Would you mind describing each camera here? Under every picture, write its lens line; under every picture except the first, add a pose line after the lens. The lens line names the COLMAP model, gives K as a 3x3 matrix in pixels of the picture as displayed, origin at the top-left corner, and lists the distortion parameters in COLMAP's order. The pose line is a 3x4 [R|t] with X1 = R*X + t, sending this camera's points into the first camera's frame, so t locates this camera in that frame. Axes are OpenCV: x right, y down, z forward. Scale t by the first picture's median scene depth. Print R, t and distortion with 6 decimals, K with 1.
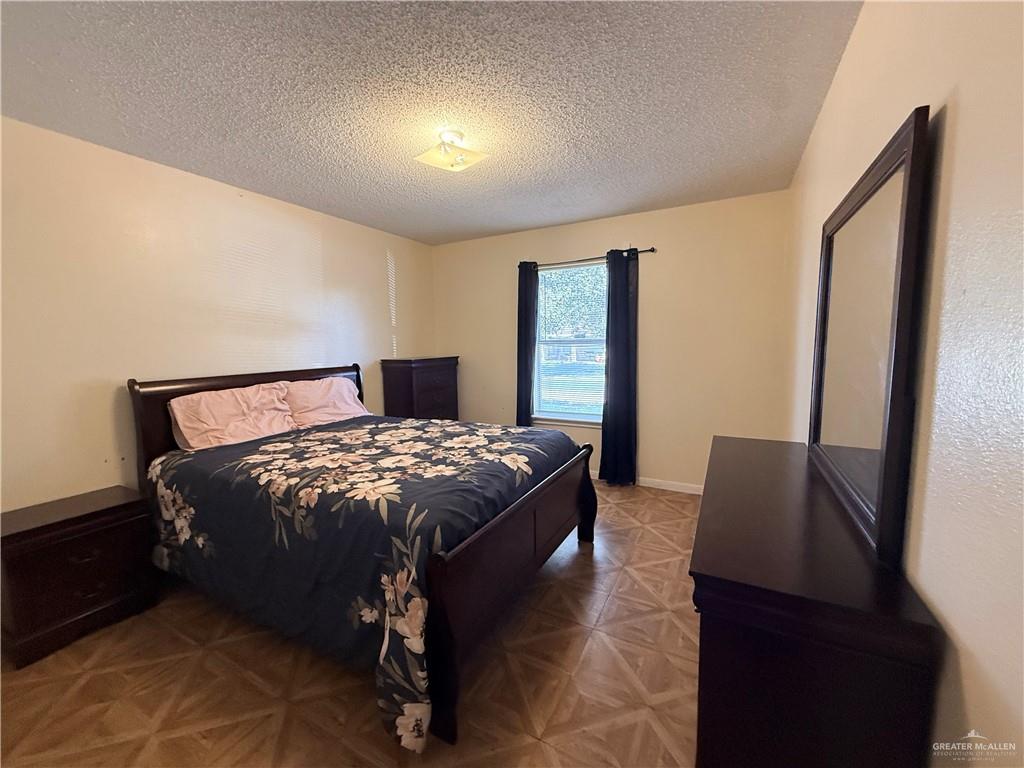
lens RADIAL K [[407.8, 0, 512.4], [0, 407.8, 383.6], [0, 0, 1]] dist [-0.000627, -0.000142]
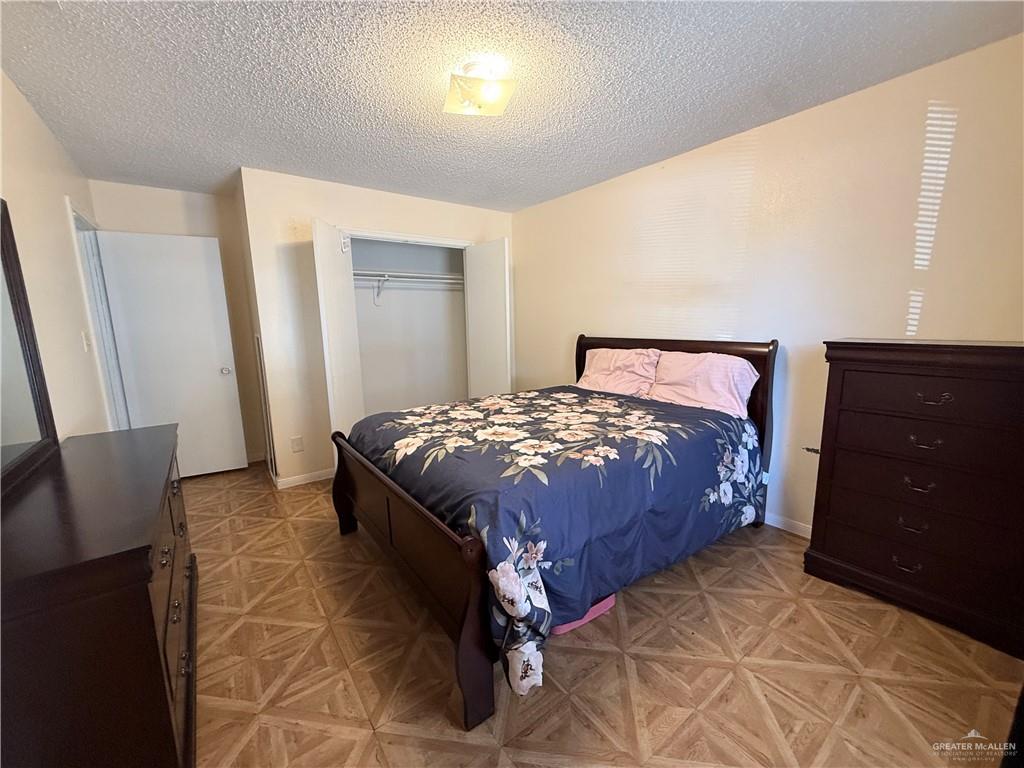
lens RADIAL K [[407.8, 0, 517.0], [0, 407.8, 383.9], [0, 0, 1]] dist [-0.000627, -0.000142]
pose [[-0.410323, 0.177643, -0.894471, 0.713992], [-0.071122, 0.971622, 0.225591, -0.179971], [0.909163, 0.156182, -0.386044, 1.550037]]
